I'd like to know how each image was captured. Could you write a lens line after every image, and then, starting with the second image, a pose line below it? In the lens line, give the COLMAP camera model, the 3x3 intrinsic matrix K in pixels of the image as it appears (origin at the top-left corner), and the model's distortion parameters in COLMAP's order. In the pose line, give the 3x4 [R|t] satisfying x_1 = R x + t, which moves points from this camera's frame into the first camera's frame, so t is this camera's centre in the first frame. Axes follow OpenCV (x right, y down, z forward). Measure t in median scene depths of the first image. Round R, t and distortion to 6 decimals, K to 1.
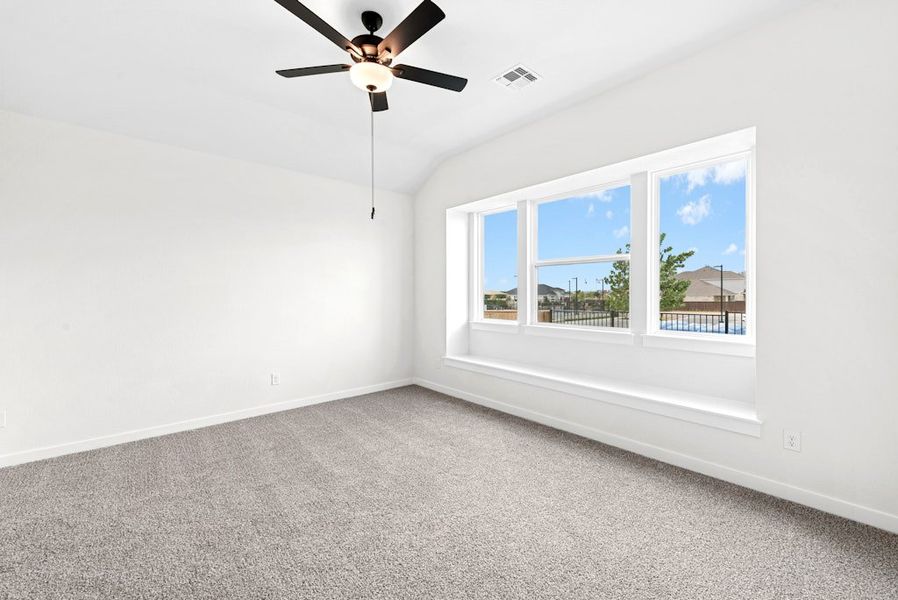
lens RADIAL K [[415.2, 0, 456.8], [0, 415.2, 296.4], [0, 0, 1]] dist [0.012708, -0.004765]
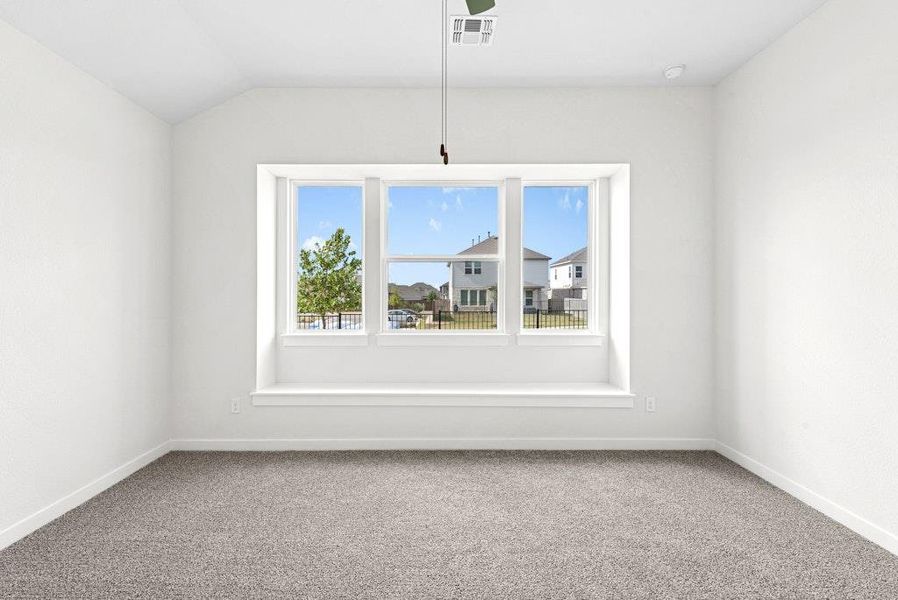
lens RADIAL K [[415.2, 0, 443.7], [0, 415.2, 296.5], [0, 0, 1]] dist [0.012708, -0.004765]
pose [[0.618920, -0.000537, 0.785454, -0.390415], [0.003886, 0.999990, -0.002378, -0.001236], [-0.785445, 0.004525, 0.618915, 0.406433]]
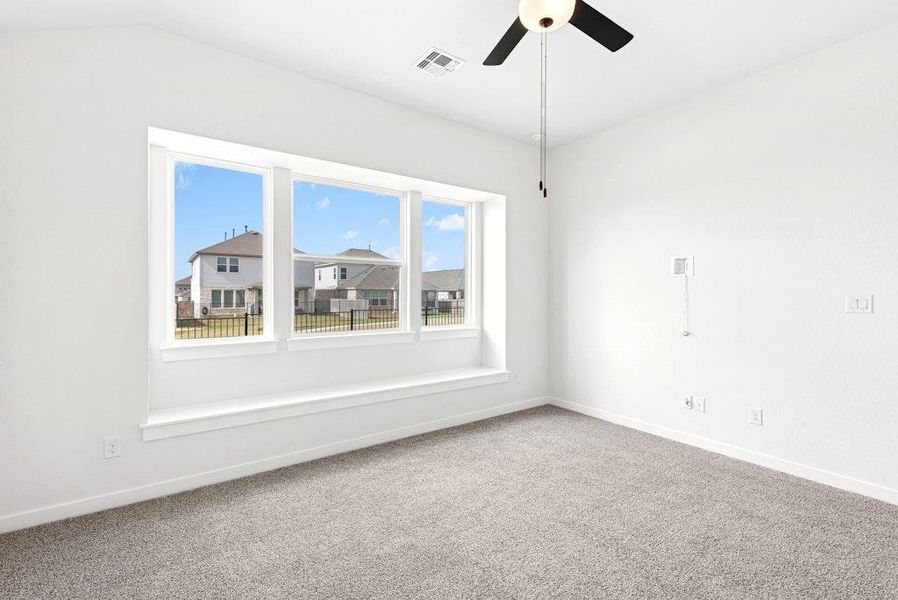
lens RADIAL K [[415.2, 0, 446.1], [0, 415.2, 298.9], [0, 0, 1]] dist [0.012708, -0.004765]
pose [[0.031950, -0.006199, 0.999470, -0.581382], [0.007877, 0.999951, 0.005950, -0.004301], [-0.999458, 0.007682, 0.031997, 0.719902]]
